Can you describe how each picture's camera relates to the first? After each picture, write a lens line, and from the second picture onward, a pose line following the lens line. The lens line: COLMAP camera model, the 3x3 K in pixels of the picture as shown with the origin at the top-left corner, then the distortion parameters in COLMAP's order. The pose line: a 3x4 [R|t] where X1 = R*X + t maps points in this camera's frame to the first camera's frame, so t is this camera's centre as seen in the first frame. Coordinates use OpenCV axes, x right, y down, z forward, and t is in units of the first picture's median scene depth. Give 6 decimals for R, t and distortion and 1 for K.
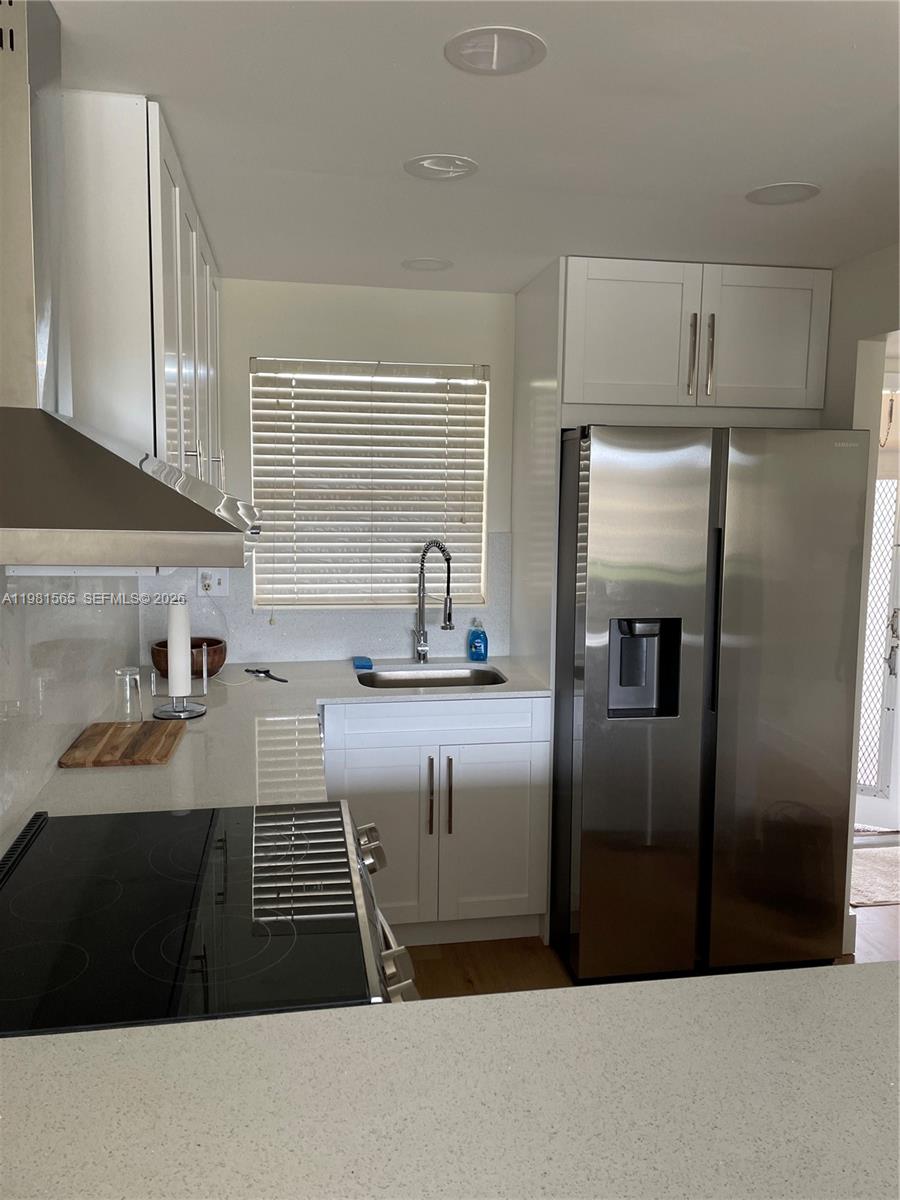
lens RADIAL K [[902.9, 0, 452.7], [0, 902.9, 591.5], [0, 0, 1]] dist [0.047682, 0.000982]
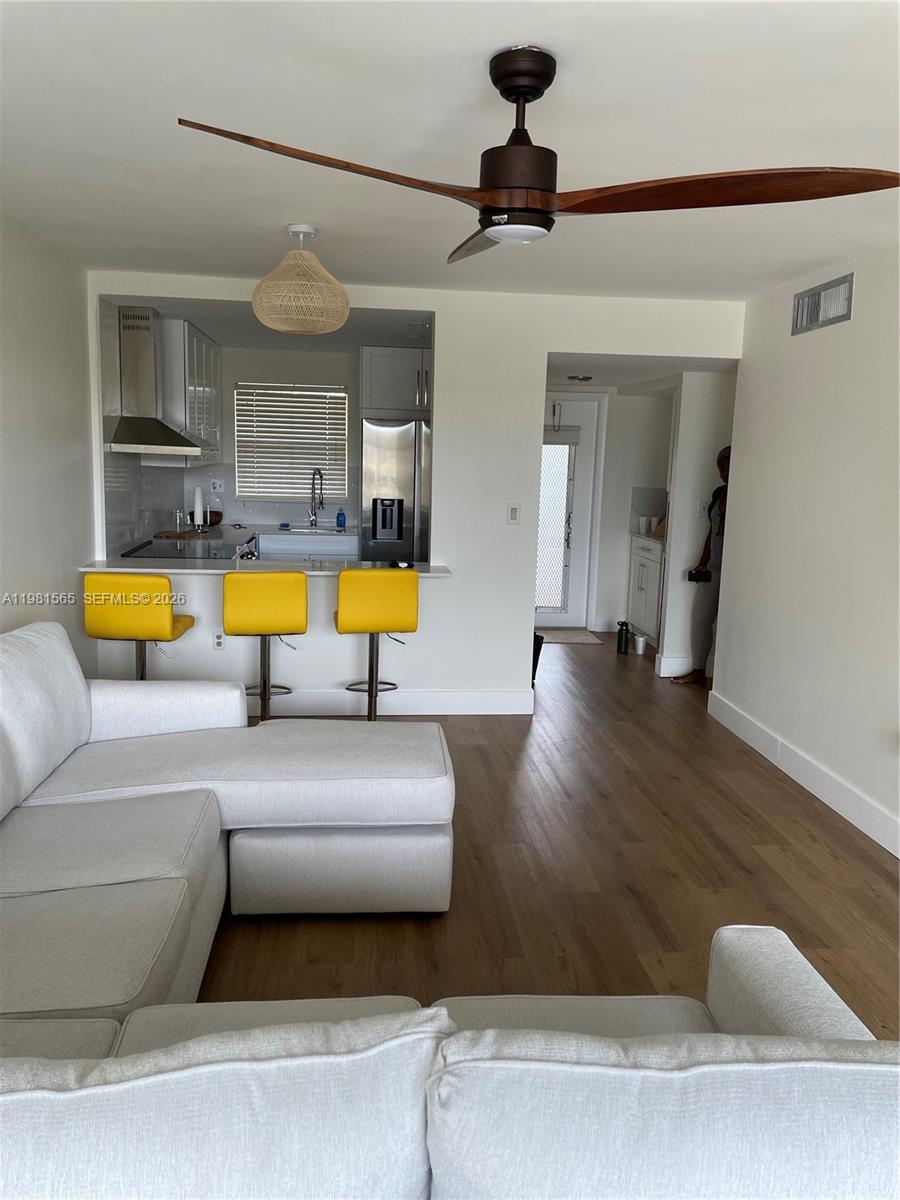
lens RADIAL K [[902.9, 0, 448.5], [0, 902.9, 606.8], [0, 0, 1]] dist [0.047682, 0.000982]
pose [[0.997566, 0.027350, -0.064138, 0.439662], [-0.023999, 0.998335, 0.052455, 0.152798], [0.065466, -0.050789, 0.996561, -1.158943]]
